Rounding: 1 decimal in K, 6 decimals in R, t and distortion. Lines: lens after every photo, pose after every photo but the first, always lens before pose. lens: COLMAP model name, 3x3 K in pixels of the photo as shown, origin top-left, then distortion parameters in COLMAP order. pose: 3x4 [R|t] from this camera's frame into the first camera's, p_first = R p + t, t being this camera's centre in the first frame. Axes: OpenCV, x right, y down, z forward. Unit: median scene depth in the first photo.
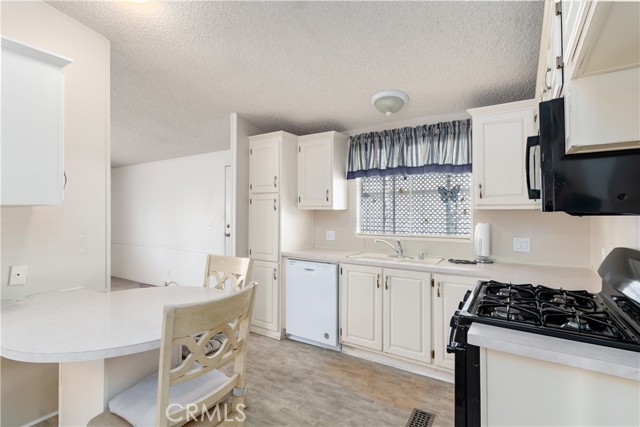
lens RADIAL K [[315.4, 0, 318.1], [0, 315.4, 215.5], [0, 0, 1]] dist [0.004492, 0.000507]
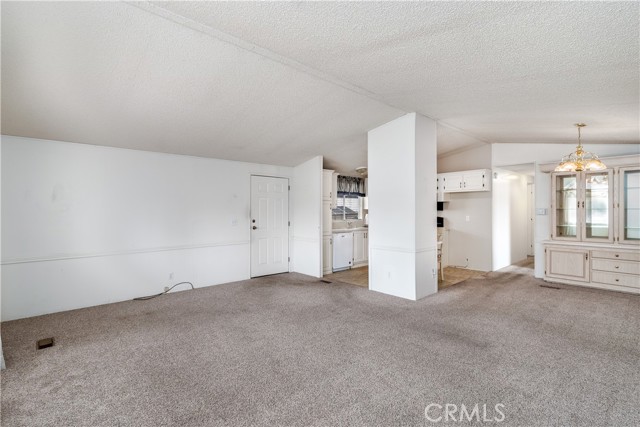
lens RADIAL K [[304.3, 0, 318.8], [0, 304.3, 211.9], [0, 0, 1]] dist [0.000878, -0.000528]
pose [[0.265072, -0.003265, 0.964223, -2.066013], [0.011185, 0.999937, 0.000311, -0.000435], [-0.964164, 0.010703, 0.265092, 0.577500]]
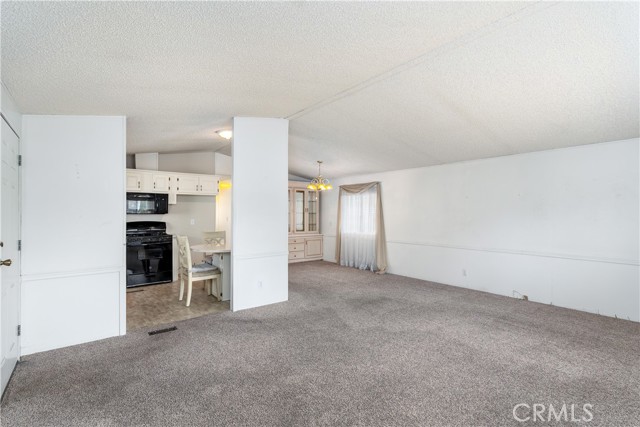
lens RADIAL K [[304.3, 0, 318.8], [0, 304.3, 211.9], [0, 0, 1]] dist [0.000878, -0.000528]
pose [[-0.944409, 0.004003, 0.328750, -1.249379], [0.005691, 0.999975, 0.004173, -0.016069], [-0.328725, 0.005812, -0.944408, 1.811497]]
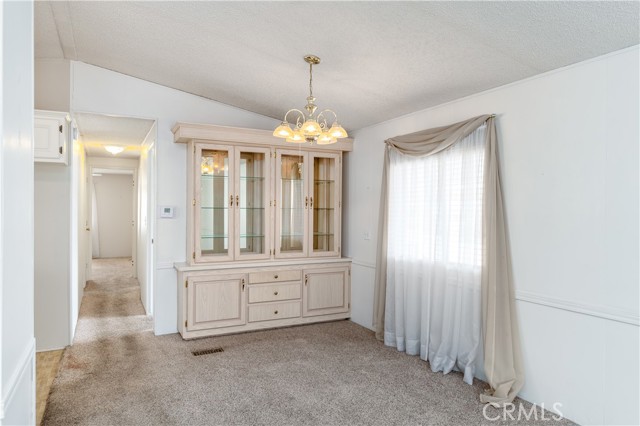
lens RADIAL K [[419.8, 0, 320.0], [0, 419.8, 213.0], [0, 0, 1]] dist [-0.004187, -0.001251]
pose [[-0.869748, -0.005430, 0.493466, -1.081146], [0.001748, 0.999899, 0.014084, -0.002810], [-0.493493, 0.013112, -0.869651, 0.714532]]
